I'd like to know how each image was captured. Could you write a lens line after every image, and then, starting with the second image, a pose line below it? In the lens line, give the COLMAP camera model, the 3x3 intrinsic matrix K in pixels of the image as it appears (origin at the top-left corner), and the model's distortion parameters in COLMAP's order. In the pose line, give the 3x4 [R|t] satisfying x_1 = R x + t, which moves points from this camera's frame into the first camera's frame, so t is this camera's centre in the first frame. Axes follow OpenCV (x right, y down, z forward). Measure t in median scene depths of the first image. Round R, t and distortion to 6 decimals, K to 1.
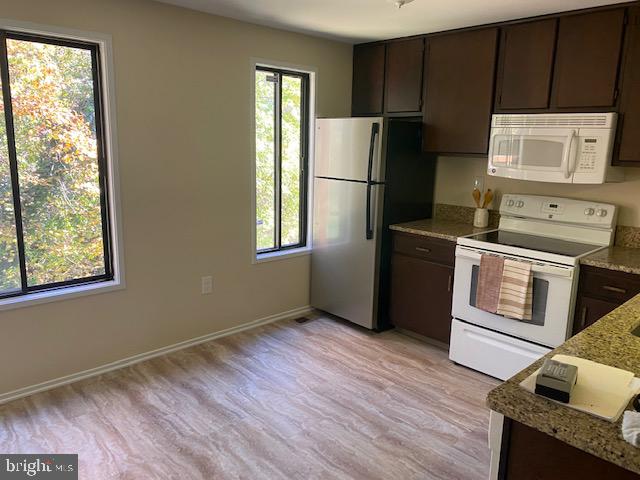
lens RADIAL K [[487.9, 0, 323.9], [0, 487.9, 232.0], [0, 0, 1]] dist [0.046888, -0.060376]
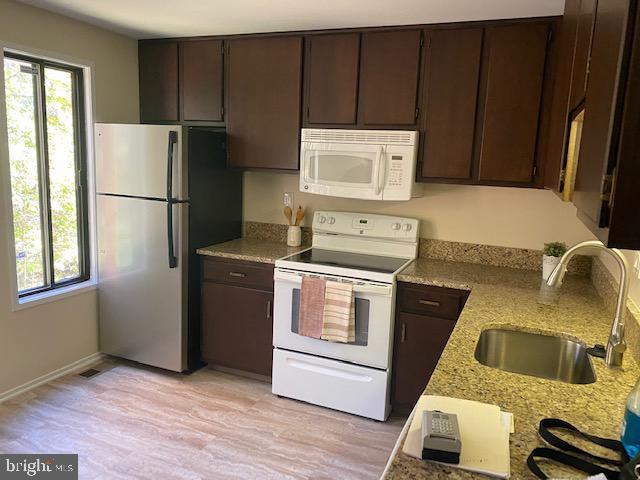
lens RADIAL K [[487.9, 0, 323.8], [0, 487.9, 237.7], [0, 0, 1]] dist [0.046888, -0.060376]
pose [[0.912596, -0.051971, 0.405546, -0.012325], [0.055640, 0.998447, 0.002744, -0.027188], [-0.405059, 0.020060, 0.914070, 0.122063]]
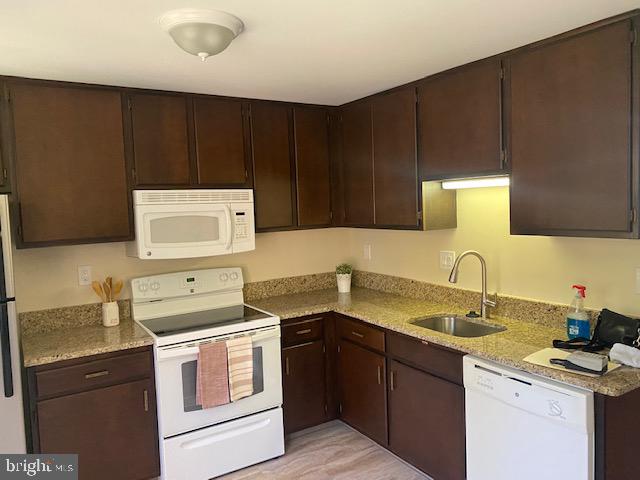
lens RADIAL K [[487.9, 0, 303.2], [0, 487.9, 231.9], [0, 0, 1]] dist [0.046888, -0.060376]
pose [[0.204431, -0.091690, 0.974577, -0.439406], [0.223666, 0.973641, 0.044685, -0.139418], [-0.952986, 0.208844, 0.219550, 0.540829]]
